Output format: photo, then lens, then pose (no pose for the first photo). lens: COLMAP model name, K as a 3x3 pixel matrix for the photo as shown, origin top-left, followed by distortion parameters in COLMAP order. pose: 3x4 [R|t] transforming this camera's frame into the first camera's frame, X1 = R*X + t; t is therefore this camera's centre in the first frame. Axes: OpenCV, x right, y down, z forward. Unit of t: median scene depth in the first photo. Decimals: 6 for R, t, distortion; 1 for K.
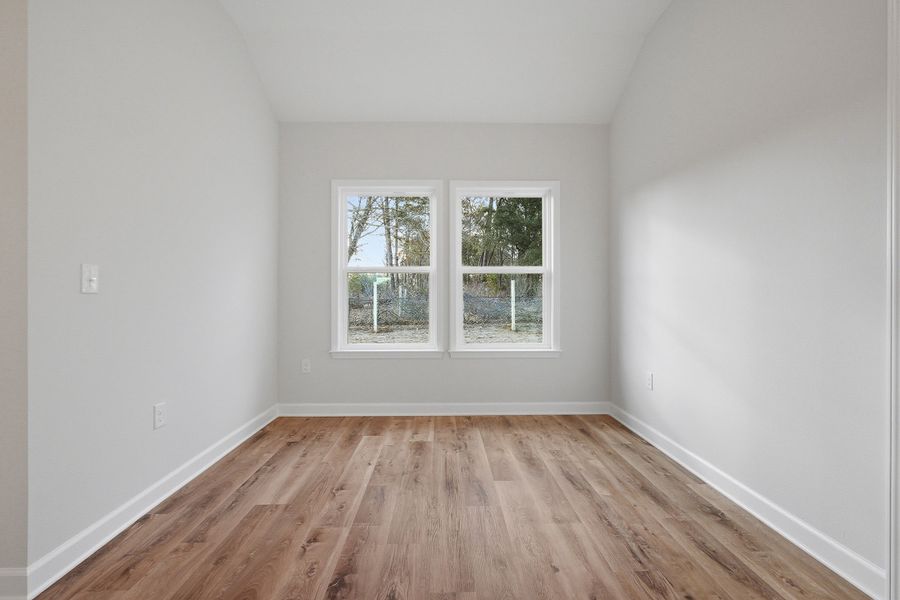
lens RADIAL K [[423.8, 0, 450.0], [0, 423.8, 300.0], [0, 0, 1]] dist [0.012109, 0.000488]
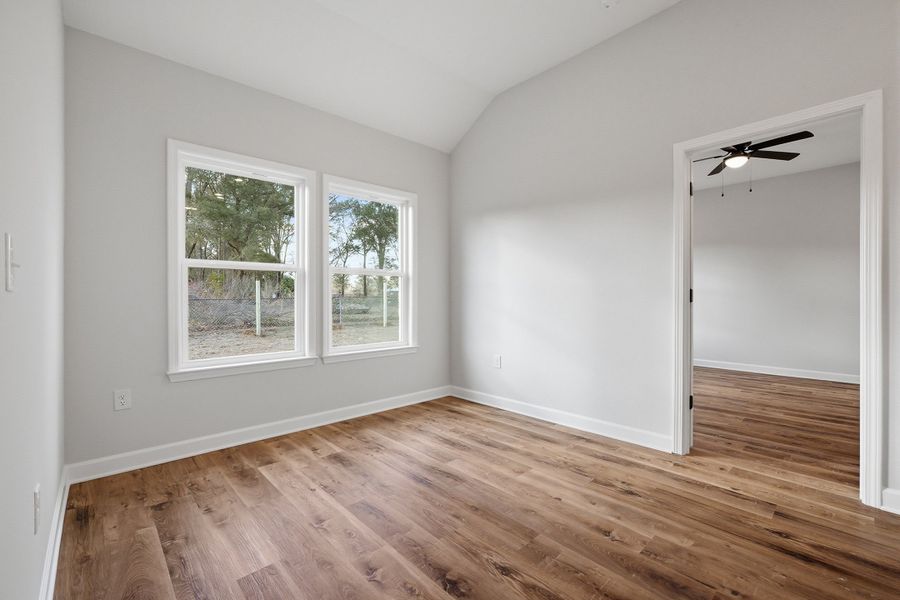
lens RADIAL K [[415.7, 0, 468.1], [0, 415.7, 299.6], [0, 0, 1]] dist [0.010658, 0.000604]
pose [[0.710181, -0.002817, 0.704013, -0.494854], [0.007145, 0.999969, -0.003207, 0.001607], [-0.703982, 0.007308, 0.710180, 0.146541]]
